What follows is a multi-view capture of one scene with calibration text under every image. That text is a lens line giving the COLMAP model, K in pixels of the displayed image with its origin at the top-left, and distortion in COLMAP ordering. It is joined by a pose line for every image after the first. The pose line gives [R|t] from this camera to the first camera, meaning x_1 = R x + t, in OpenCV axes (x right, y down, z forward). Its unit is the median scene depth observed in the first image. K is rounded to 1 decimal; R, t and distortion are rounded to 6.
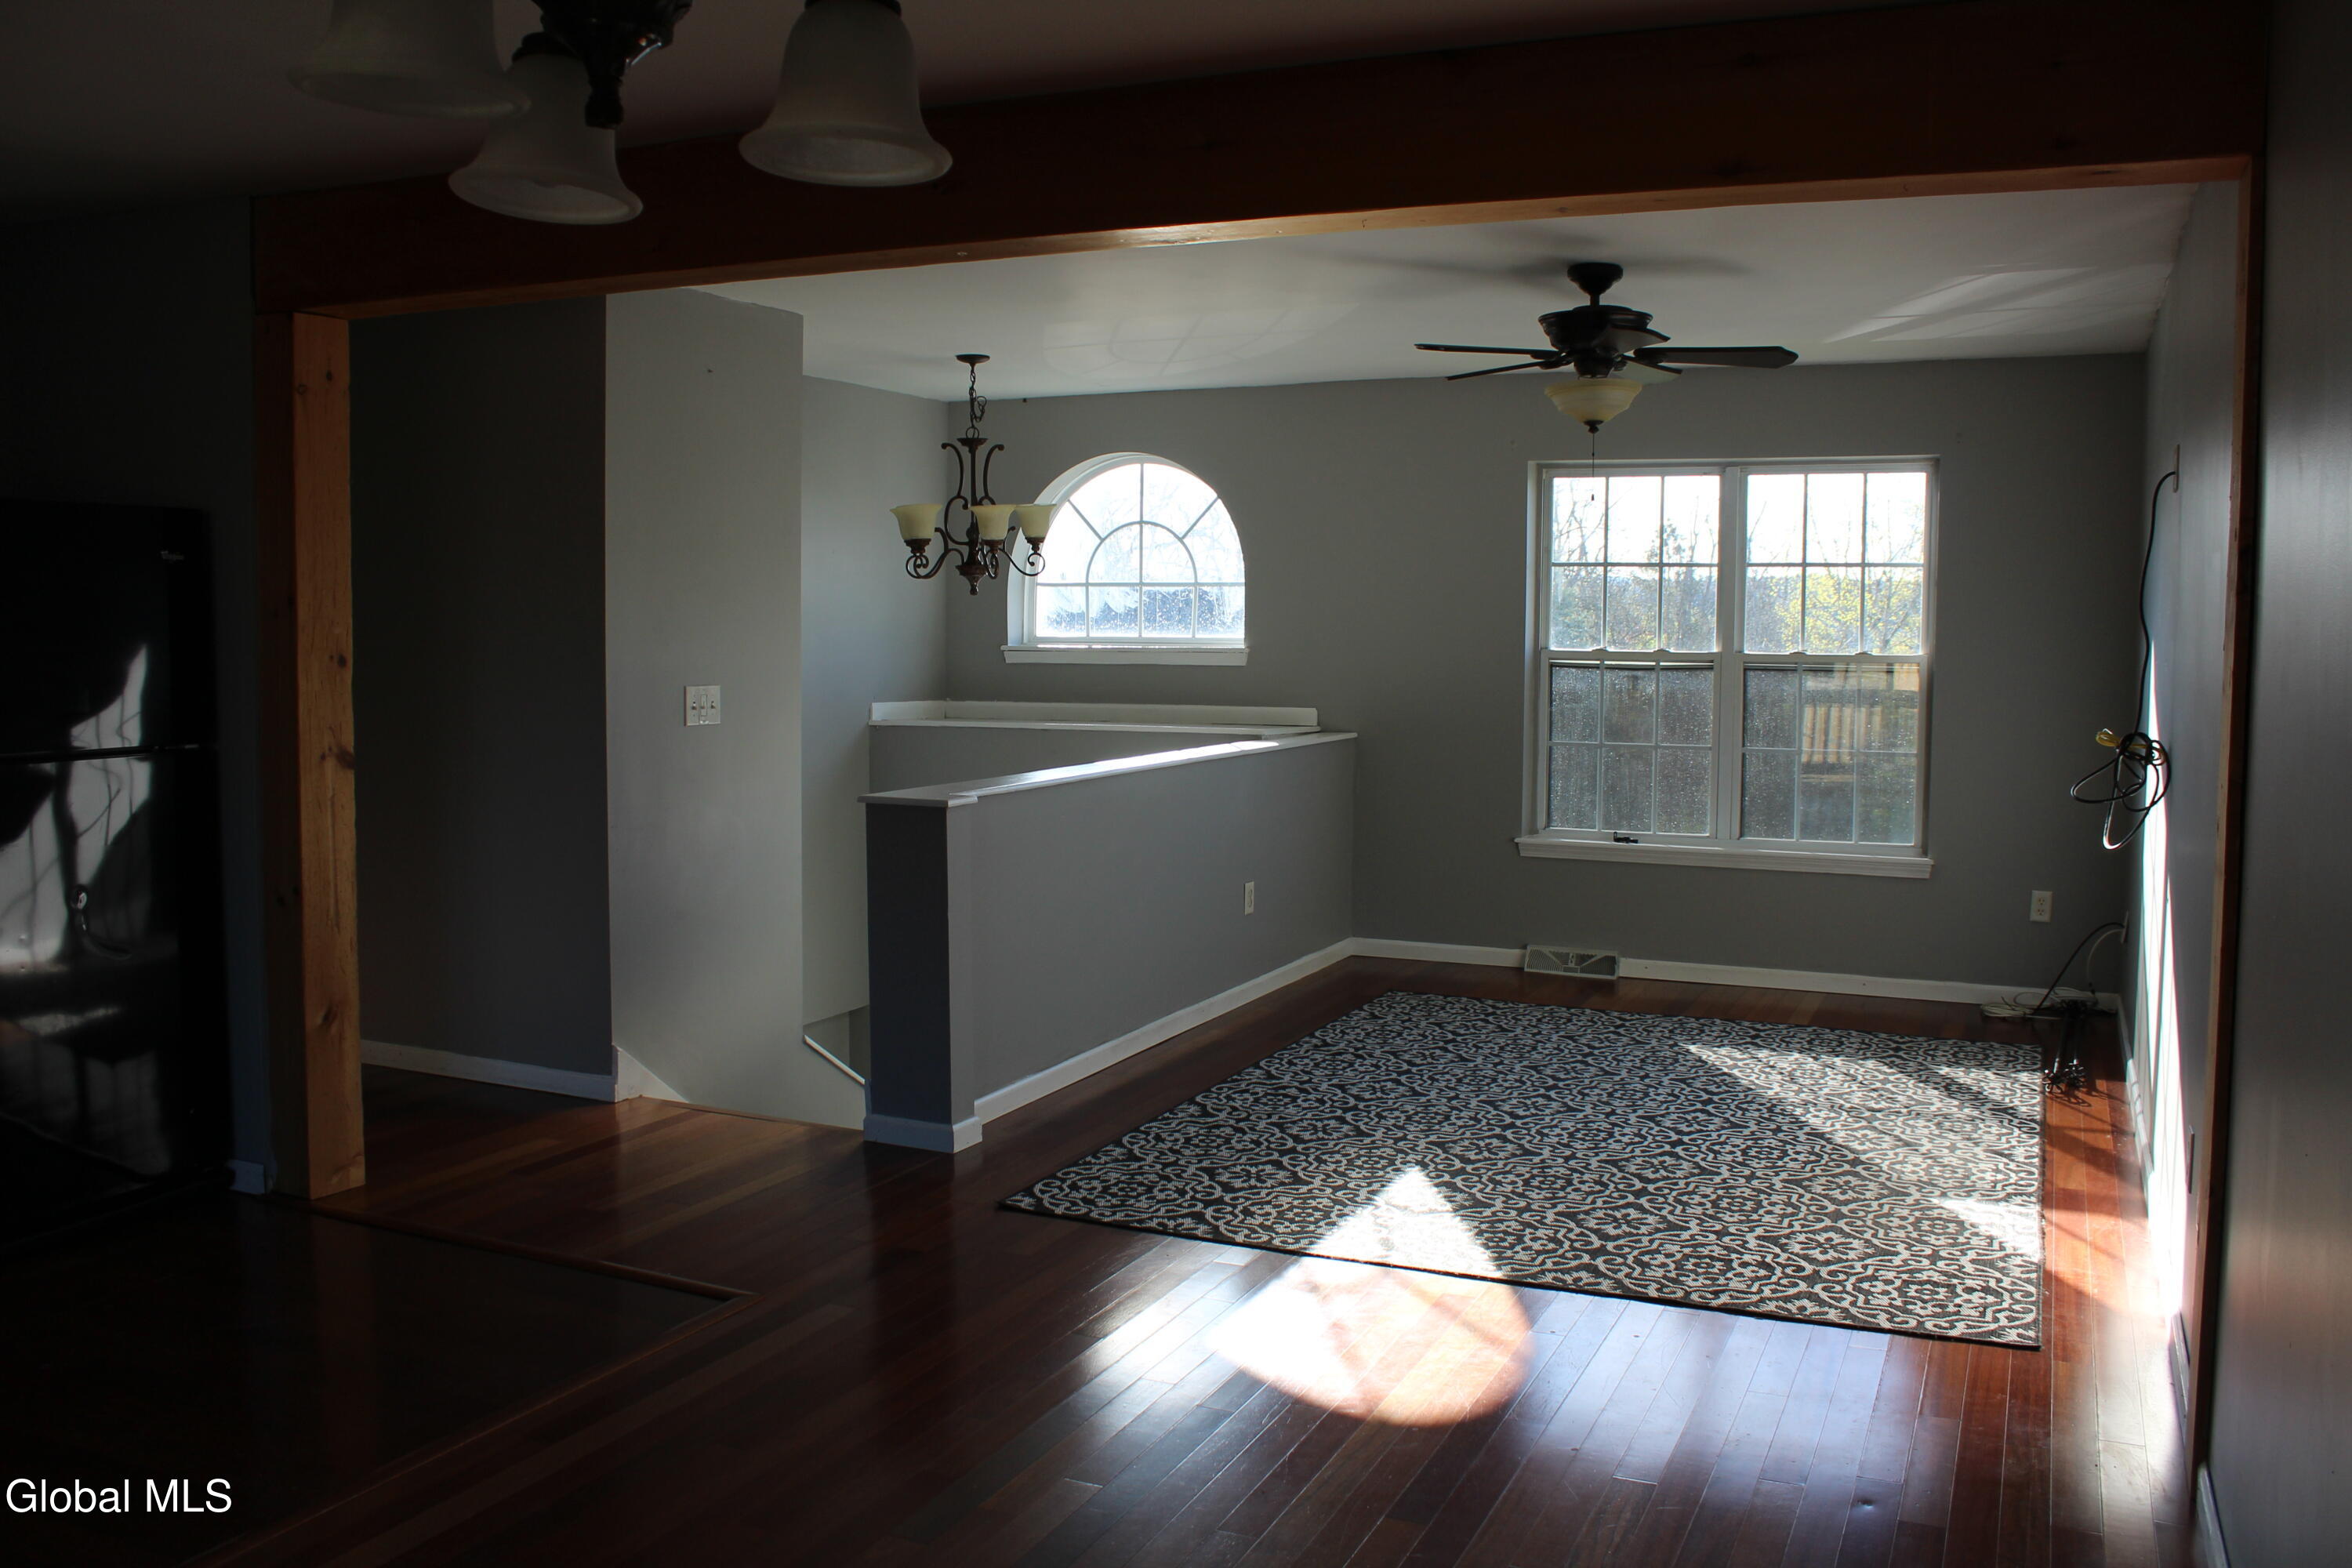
lens RADIAL K [[1948.1, 0, 1176.0], [0, 1948.1, 784.0], [0, 0, 1]] dist [-0.170330, 0.142516]
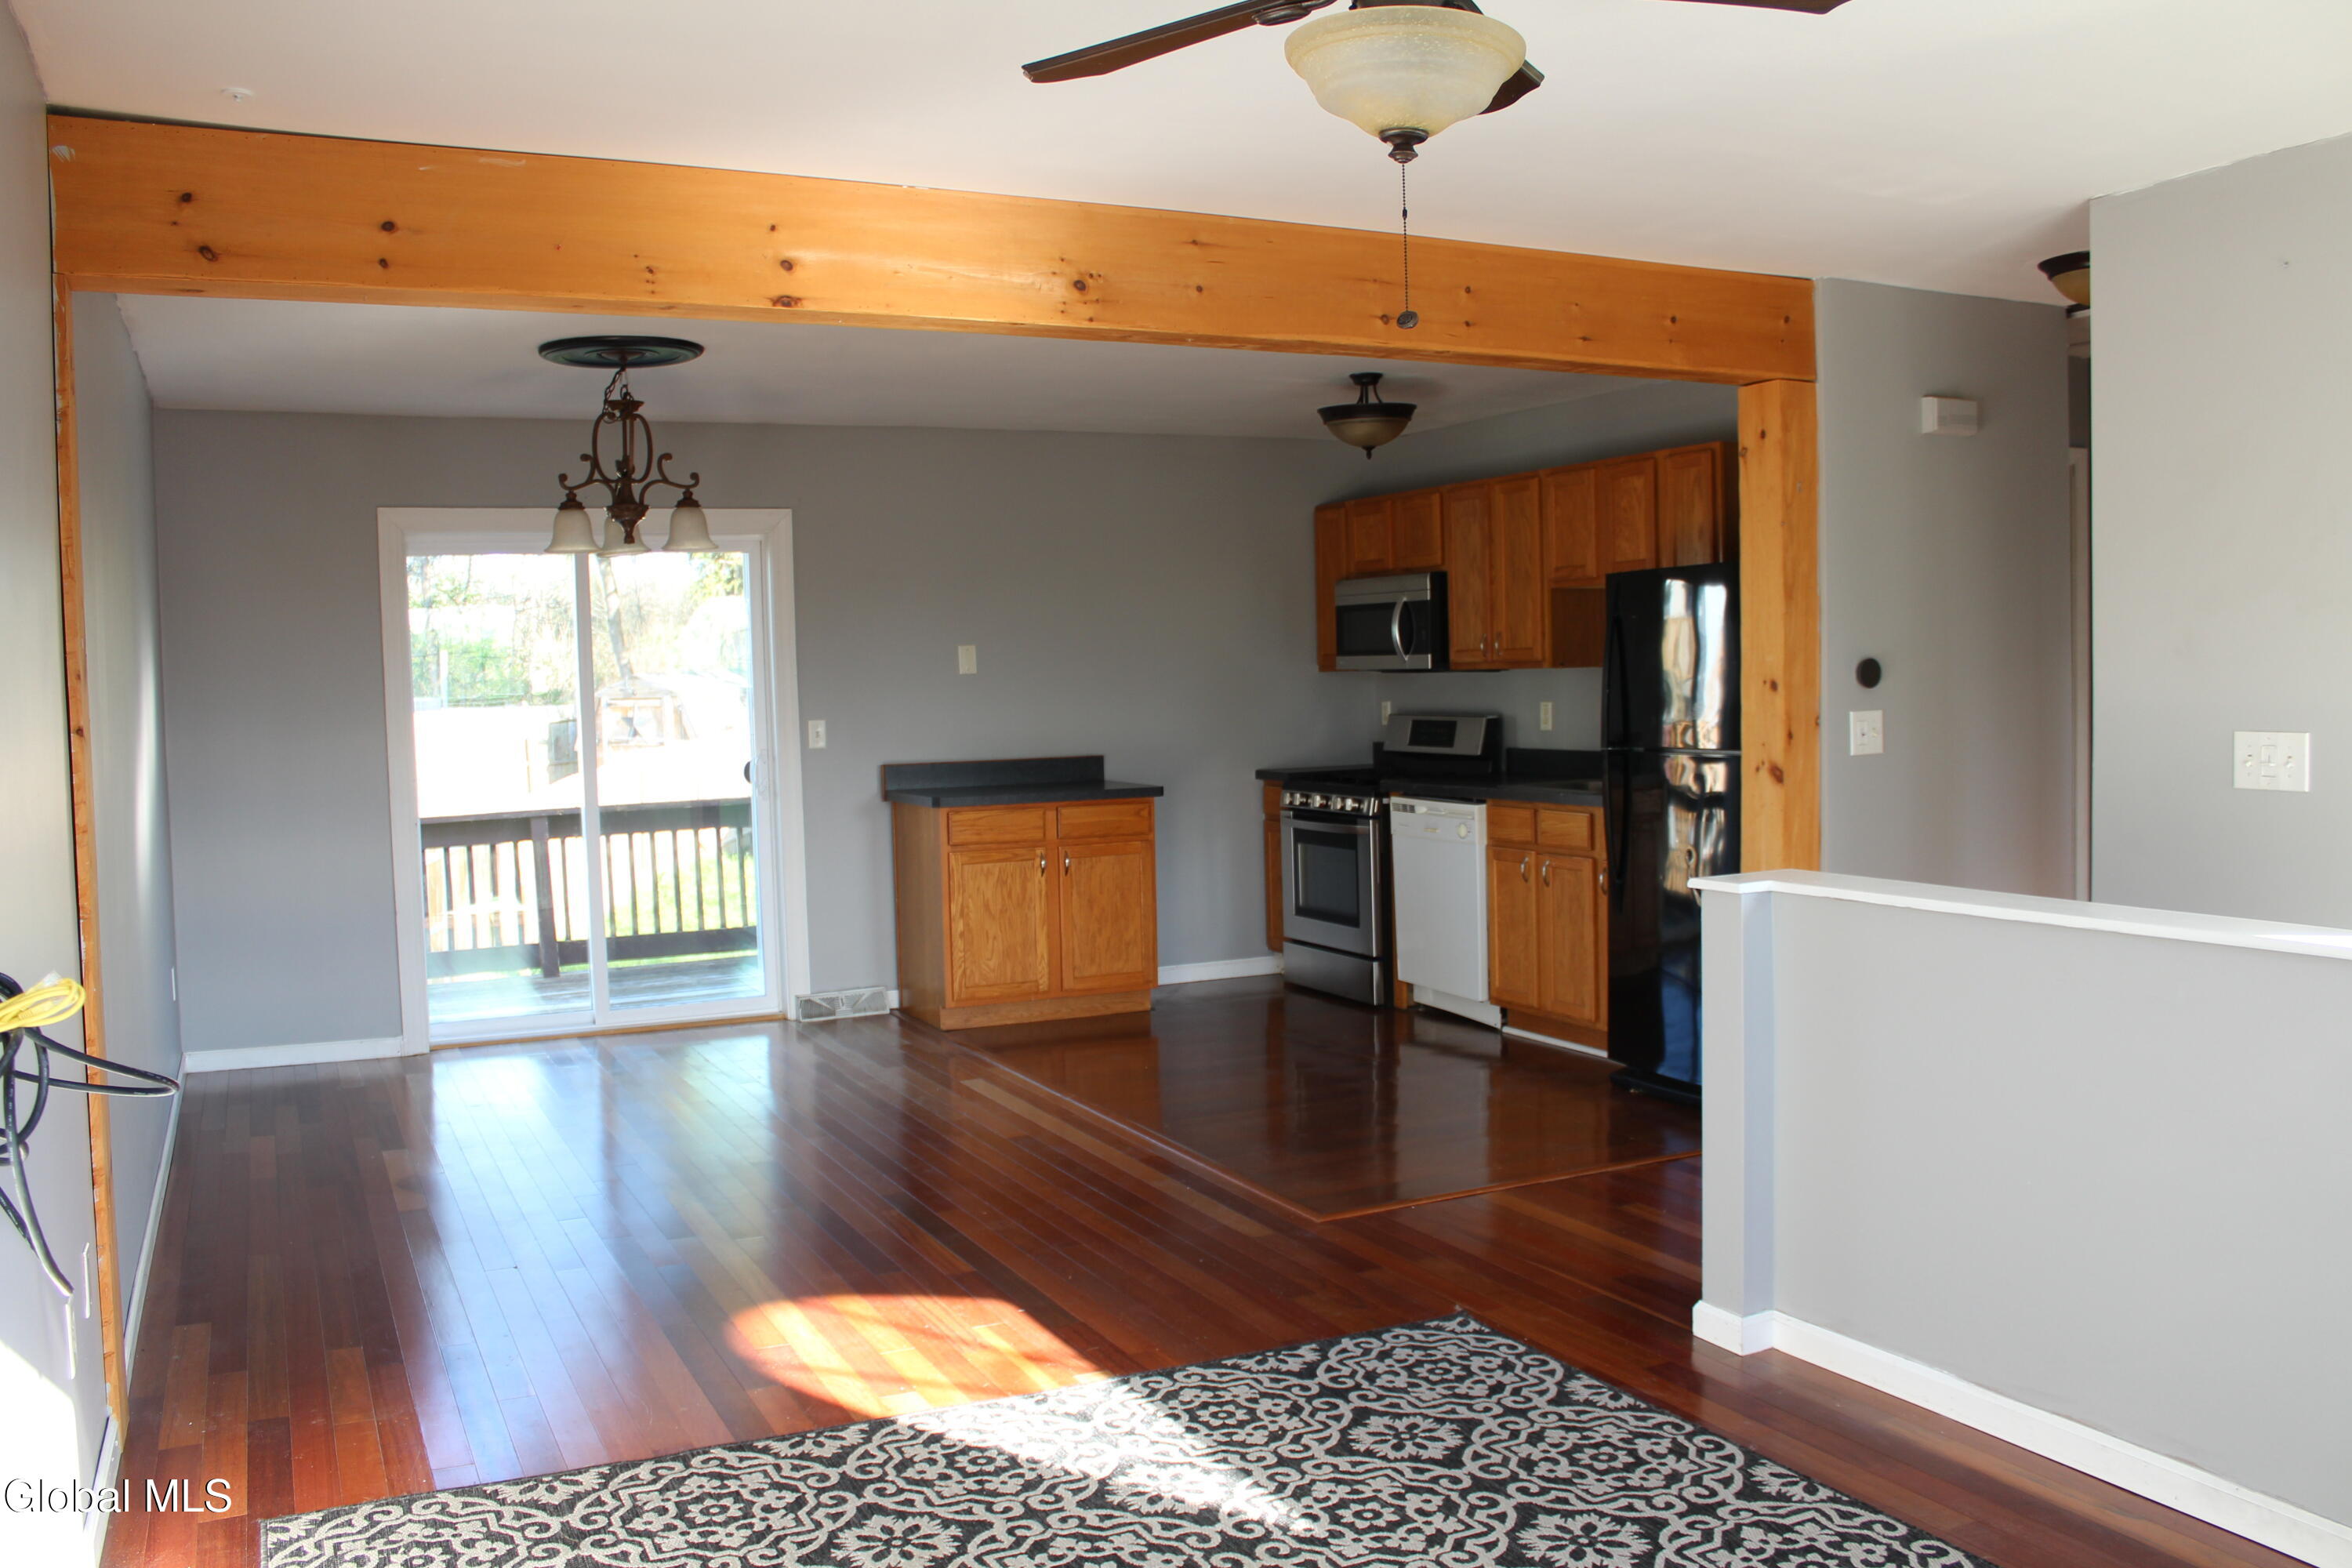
lens RADIAL K [[1948.1, 0, 1176.0], [0, 1948.1, 784.0], [0, 0, 1]] dist [-0.170330, 0.142516]
pose [[-0.634819, 0.052761, -0.770857, 0.660018], [-0.039858, 0.994102, 0.100864, -0.107428], [0.771632, 0.094755, -0.628972, 1.445257]]
